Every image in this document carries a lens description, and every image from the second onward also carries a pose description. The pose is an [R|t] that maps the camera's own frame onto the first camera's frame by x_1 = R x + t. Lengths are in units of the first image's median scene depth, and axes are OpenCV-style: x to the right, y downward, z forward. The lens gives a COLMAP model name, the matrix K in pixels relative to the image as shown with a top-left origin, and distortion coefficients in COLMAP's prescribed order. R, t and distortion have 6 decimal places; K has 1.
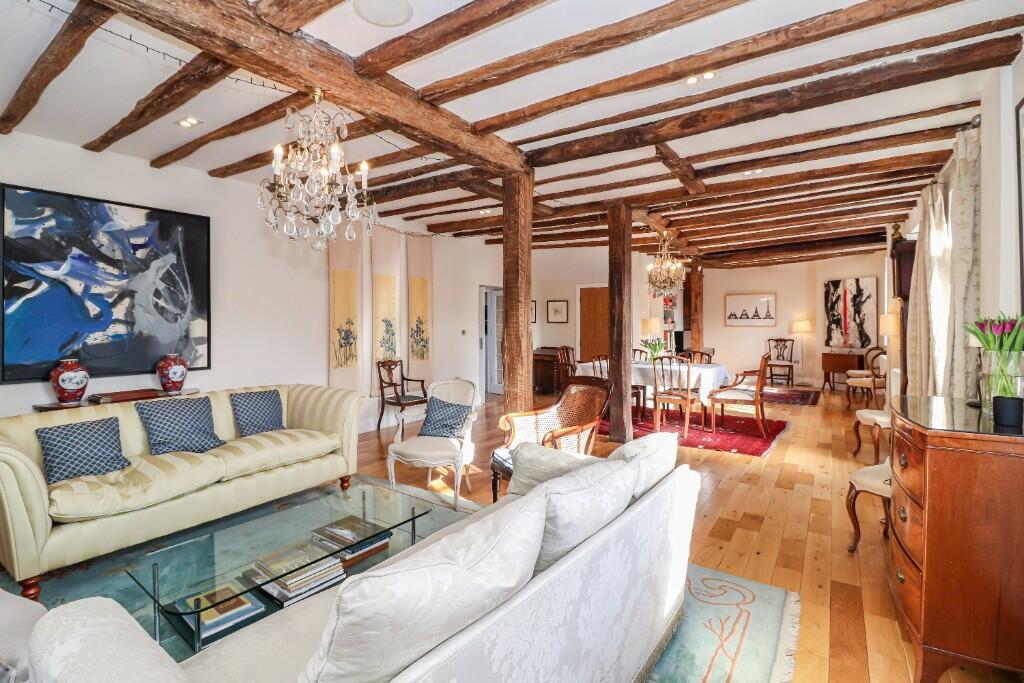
lens RADIAL K [[479.2, 0, 505.6], [0, 479.2, 329.2], [0, 0, 1]] dist [-0.012970, -0.000375]
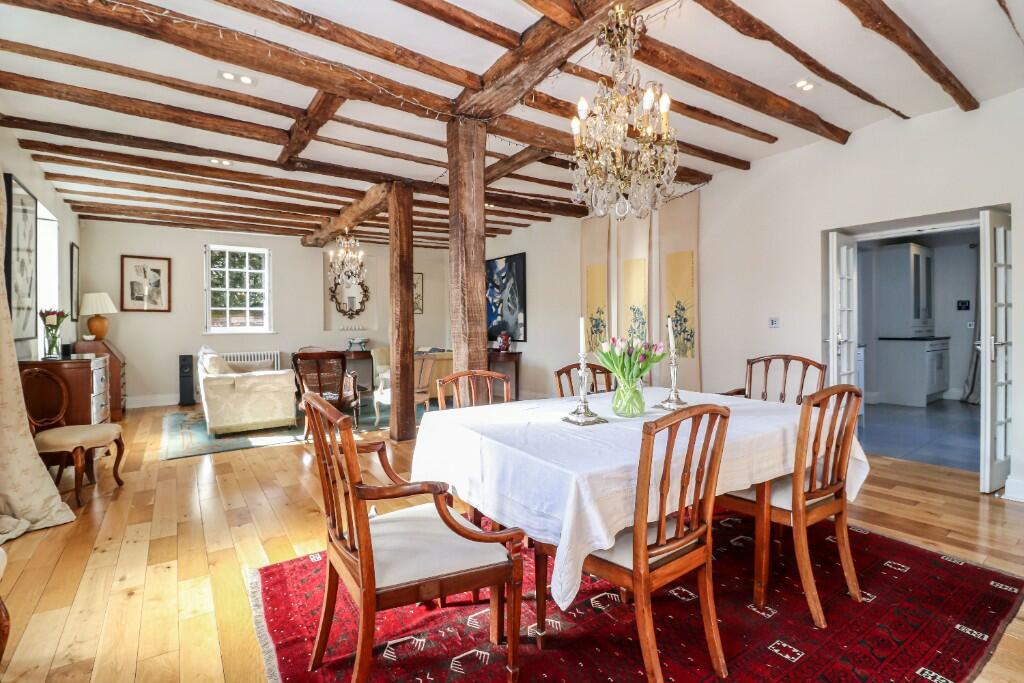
lens RADIAL K [[479.2, 0, 505.6], [0, 479.2, 329.2], [0, 0, 1]] dist [-0.012970, -0.000375]
pose [[-0.366704, 0.012915, -0.930248, 1.121087], [-0.002941, 0.999883, 0.015041, 0.014551], [0.930333, 0.008251, -0.366623, 1.774877]]
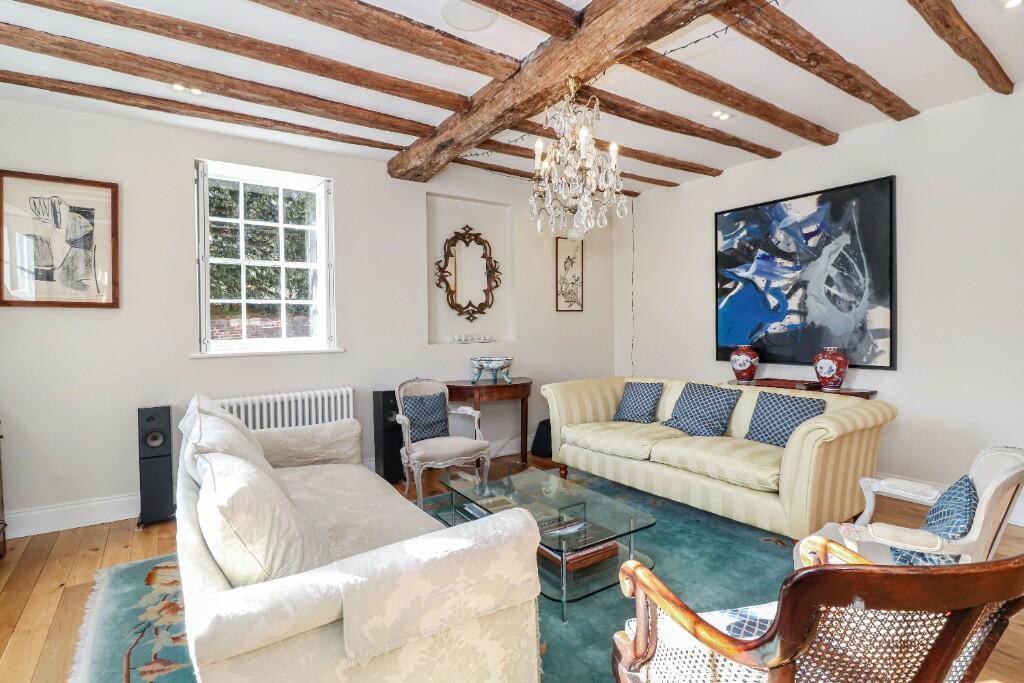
lens RADIAL K [[499.2, 0, 500.2], [0, 499.2, 329.2], [0, 0, 1]] dist [0.001992, -0.000180]
pose [[-0.364977, 0.013334, -0.930921, 0.426597], [0.001030, 0.999903, 0.013918, 0.005194], [0.931016, 0.004121, -0.364955, 0.792607]]
